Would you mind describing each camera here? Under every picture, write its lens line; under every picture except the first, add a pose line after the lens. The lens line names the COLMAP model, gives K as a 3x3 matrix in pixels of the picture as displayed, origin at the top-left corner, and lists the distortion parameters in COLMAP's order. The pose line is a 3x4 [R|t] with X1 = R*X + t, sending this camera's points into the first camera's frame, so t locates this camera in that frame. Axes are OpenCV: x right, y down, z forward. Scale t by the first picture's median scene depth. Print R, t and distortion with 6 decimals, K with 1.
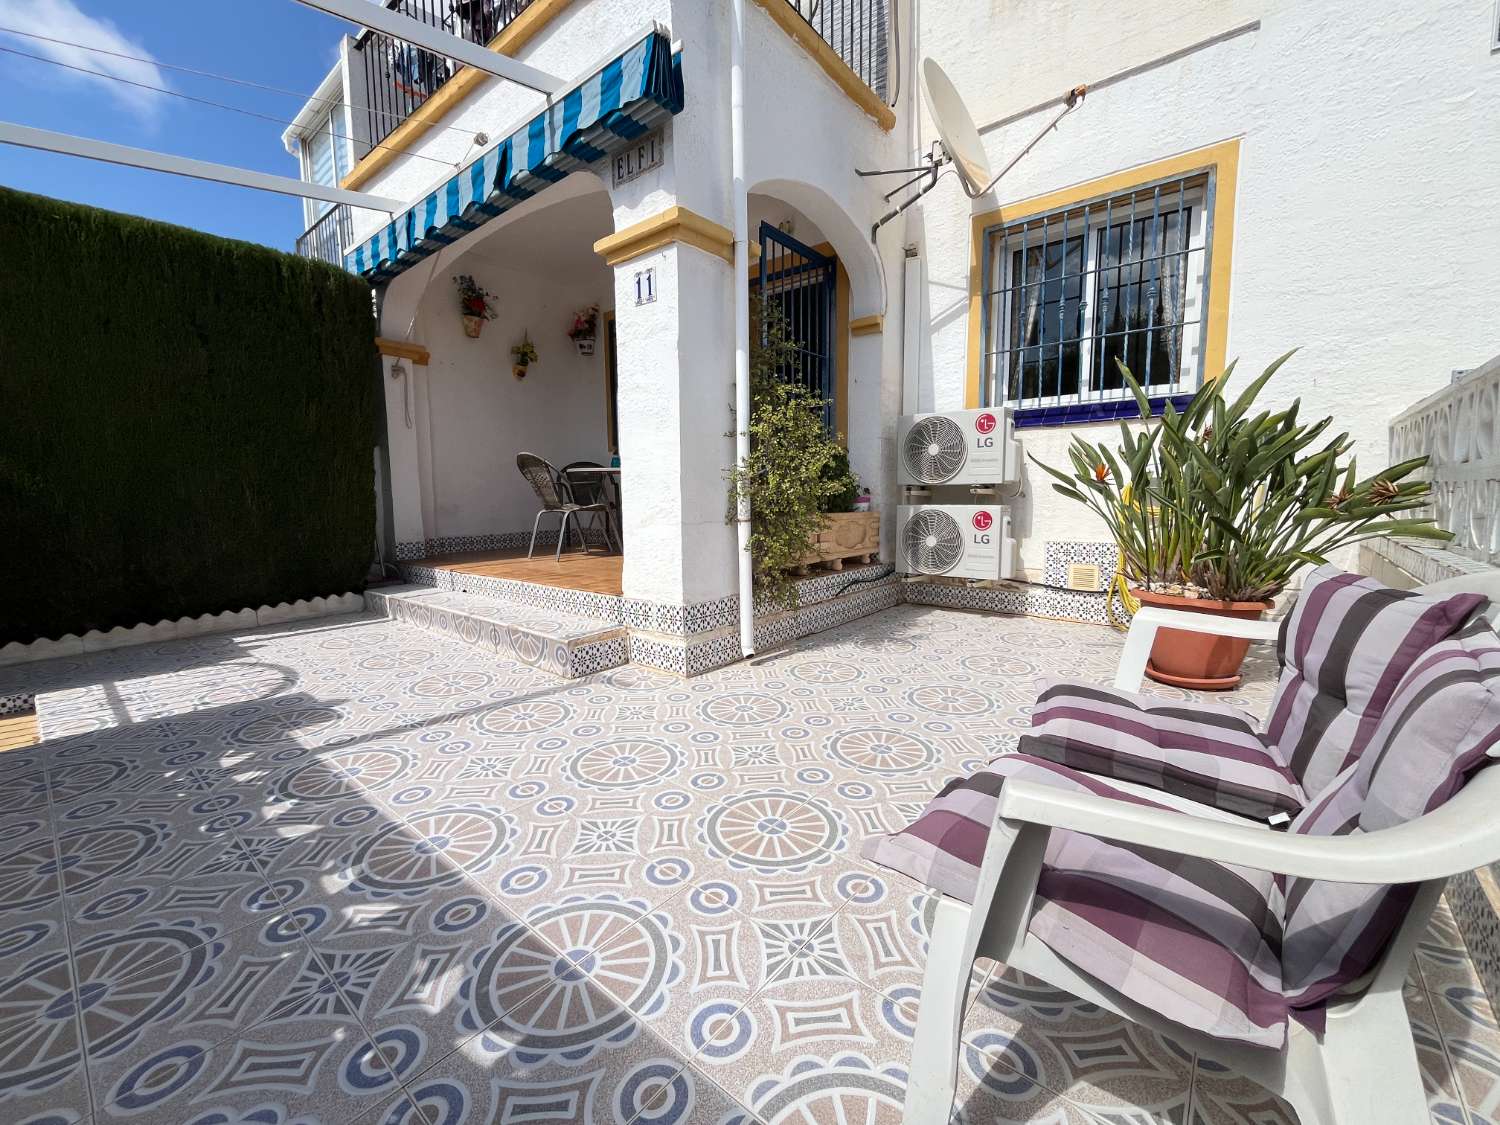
lens RADIAL K [[619.2, 0, 761.1], [0, 619.2, 564.3], [0, 0, 1]] dist [-0.001974, 0.000342]
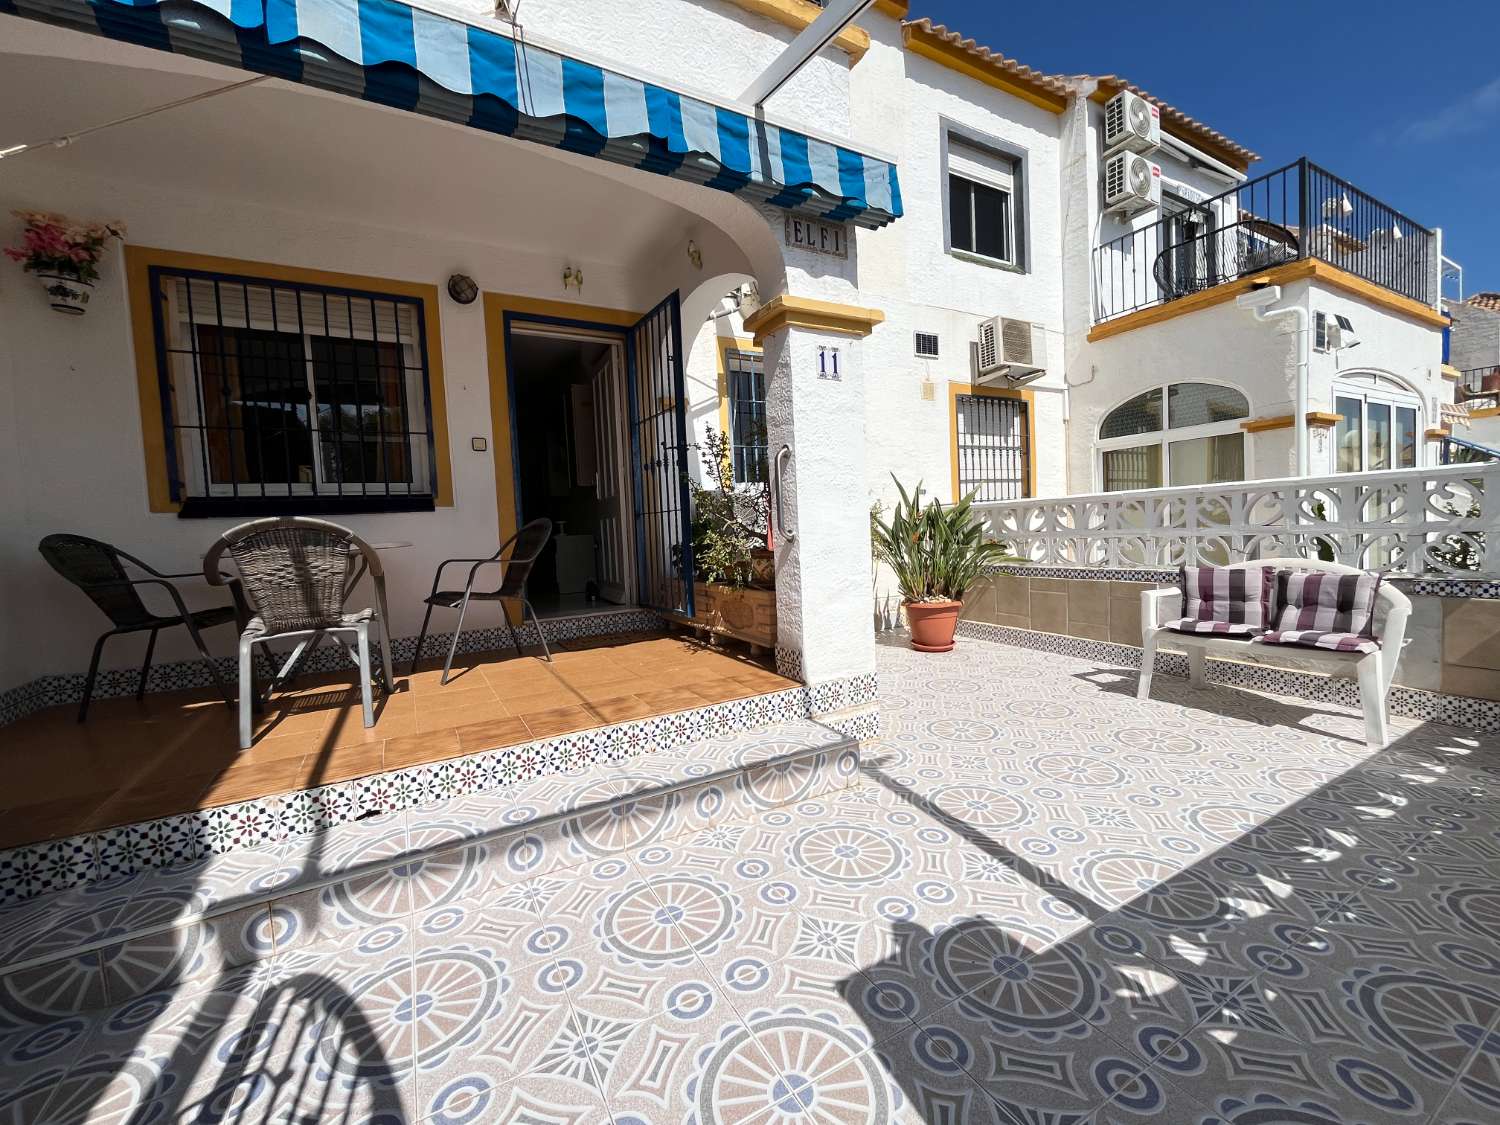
lens RADIAL K [[619.2, 0, 754.5], [0, 619.2, 562.3], [0, 0, 1]] dist [-0.001974, 0.000342]
pose [[0.352947, -0.057850, 0.933853, -0.735625], [0.150364, 0.988621, 0.004413, -0.095074], [-0.923482, 0.138861, 0.357630, 0.497448]]
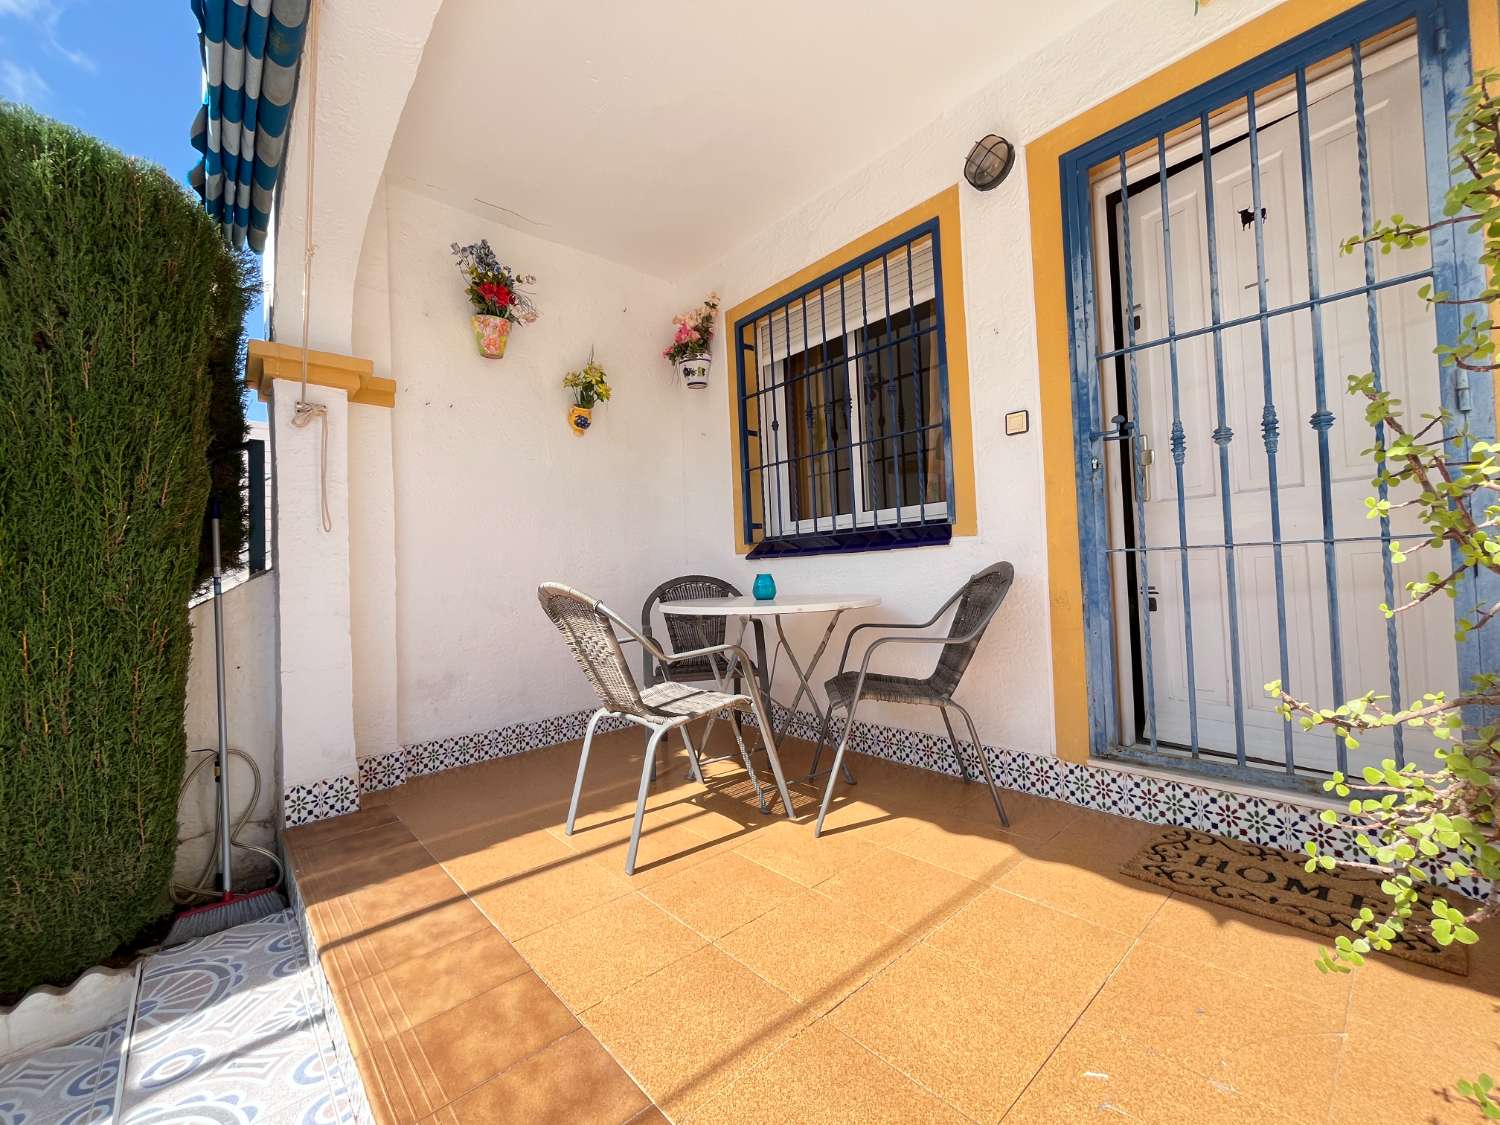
lens RADIAL K [[619.2, 0, 754.5], [0, 619.2, 554.8], [0, 0, 1]] dist [-0.001974, 0.000342]
pose [[0.986567, -0.037625, -0.158965, -0.195313], [0.014691, 0.989606, -0.143052, -0.141511], [0.162695, 0.138796, 0.976865, 0.641853]]
